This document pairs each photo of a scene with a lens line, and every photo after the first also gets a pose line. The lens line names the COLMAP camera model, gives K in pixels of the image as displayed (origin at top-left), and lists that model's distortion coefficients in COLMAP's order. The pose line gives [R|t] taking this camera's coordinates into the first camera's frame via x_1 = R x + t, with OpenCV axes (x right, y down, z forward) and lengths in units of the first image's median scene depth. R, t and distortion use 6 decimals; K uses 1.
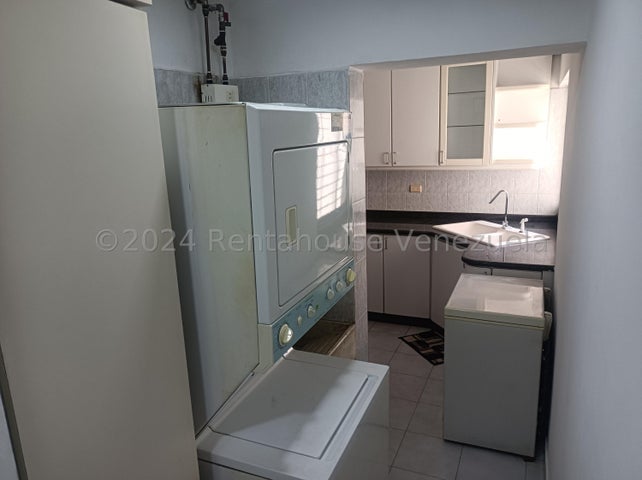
lens RADIAL K [[476.1, 0, 317.9], [0, 476.1, 243.0], [0, 0, 1]] dist [0.033993, -0.032228]
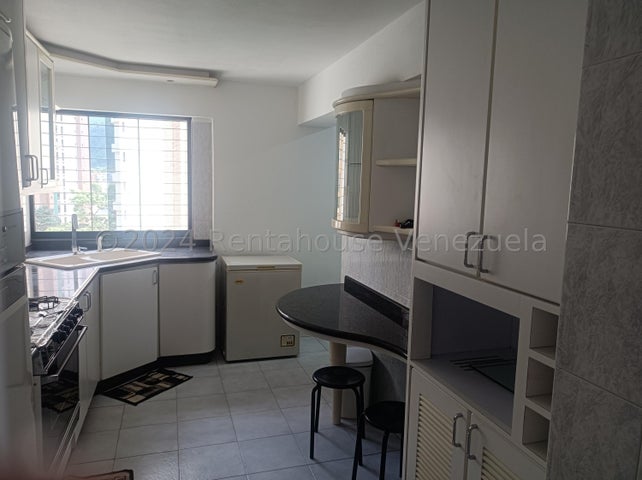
lens RADIAL K [[476.1, 0, 321.3], [0, 476.1, 240.1], [0, 0, 1]] dist [0.033993, -0.032228]
pose [[-0.648873, -0.070156, 0.757656, -0.594562], [0.172294, 0.956330, 0.236109, -0.187992], [-0.741133, 0.283744, -0.608449, 1.172290]]
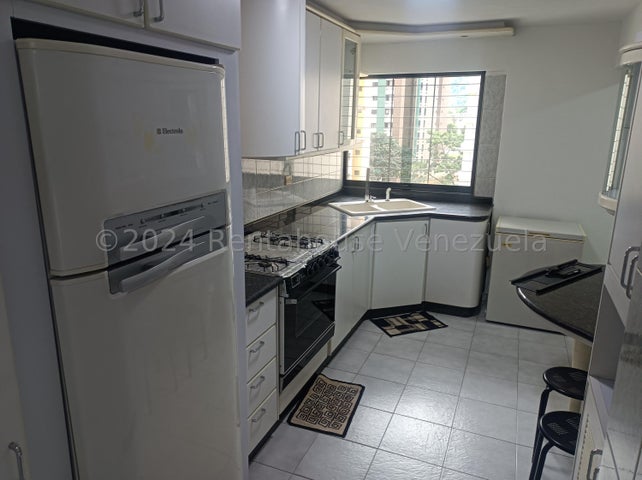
lens RADIAL K [[476.1, 0, 323.5], [0, 476.1, 239.8], [0, 0, 1]] dist [0.033993, -0.032228]
pose [[-0.006703, -0.216895, 0.976172, -0.673244], [0.218324, 0.952326, 0.213095, -0.196812], [-0.975853, 0.214550, 0.040970, 1.046180]]
